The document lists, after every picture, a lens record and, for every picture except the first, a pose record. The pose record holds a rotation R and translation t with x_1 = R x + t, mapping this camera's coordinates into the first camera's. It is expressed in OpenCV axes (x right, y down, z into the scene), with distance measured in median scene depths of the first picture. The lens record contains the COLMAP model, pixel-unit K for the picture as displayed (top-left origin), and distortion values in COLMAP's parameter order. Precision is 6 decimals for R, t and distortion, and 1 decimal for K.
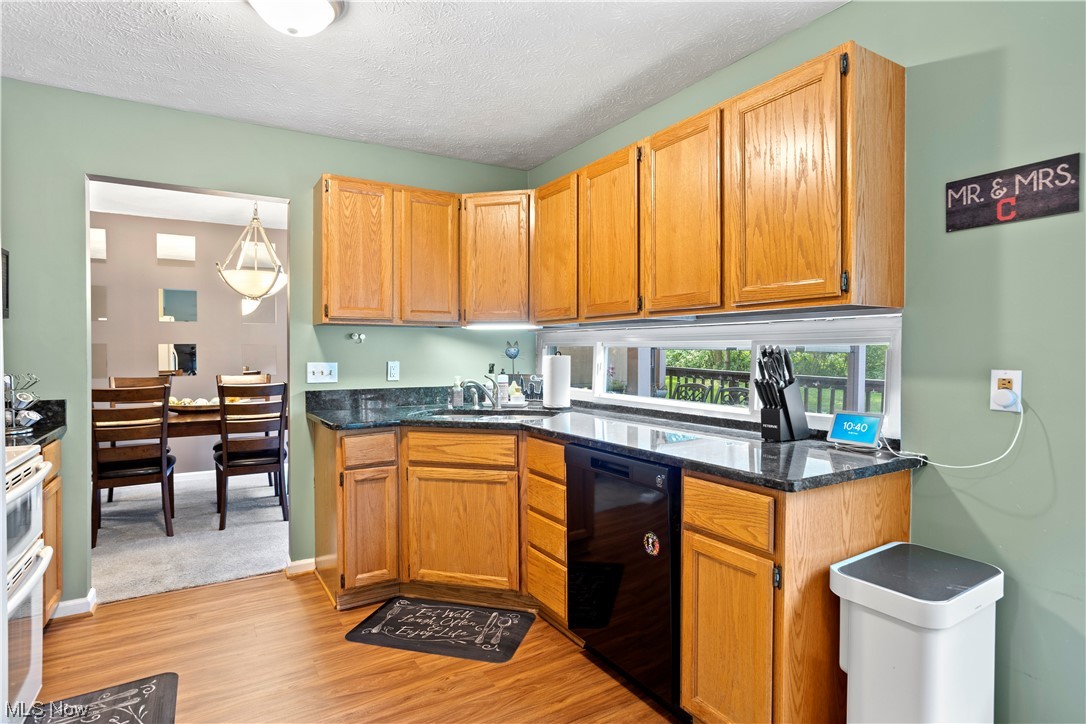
lens RADIAL K [[556.5, 0, 563.7], [0, 556.5, 369.0], [0, 0, 1]] dist [-0.020299, 0.005384]
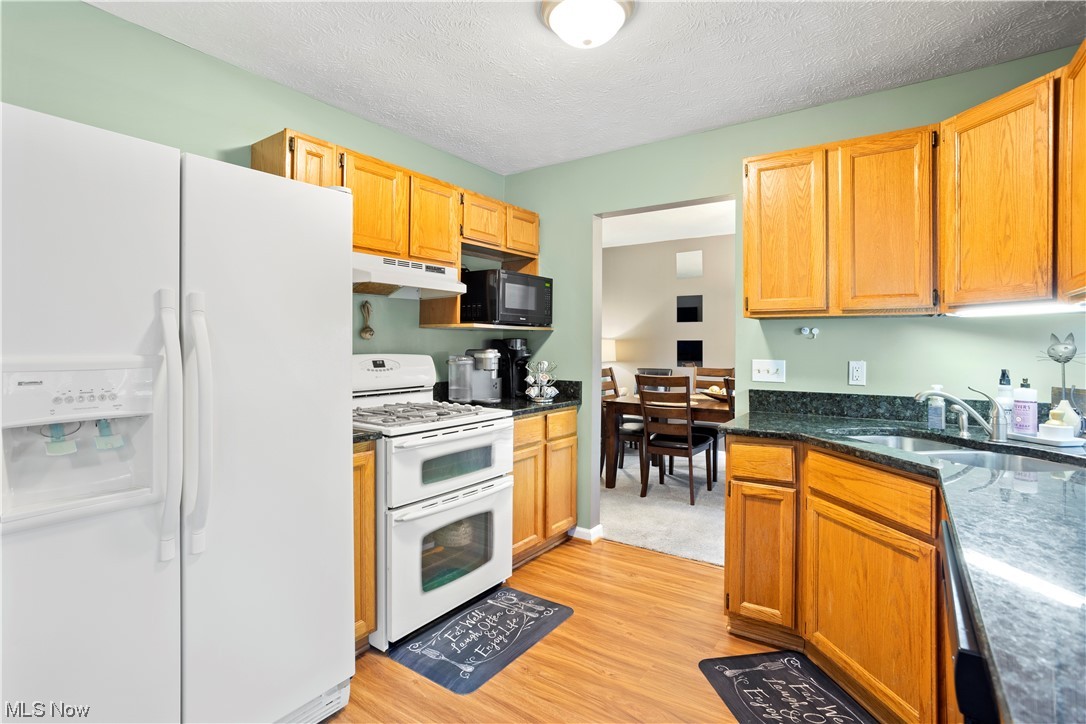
lens RADIAL K [[530.4, 0, 559.6], [0, 530.4, 345.6], [0, 0, 1]] dist [-0.027373, 0.009542]
pose [[0.398945, 0.001742, -0.916973, 0.266829], [-0.035853, 0.999263, -0.013700, -0.012528], [0.916274, 0.038341, 0.398714, 0.370240]]
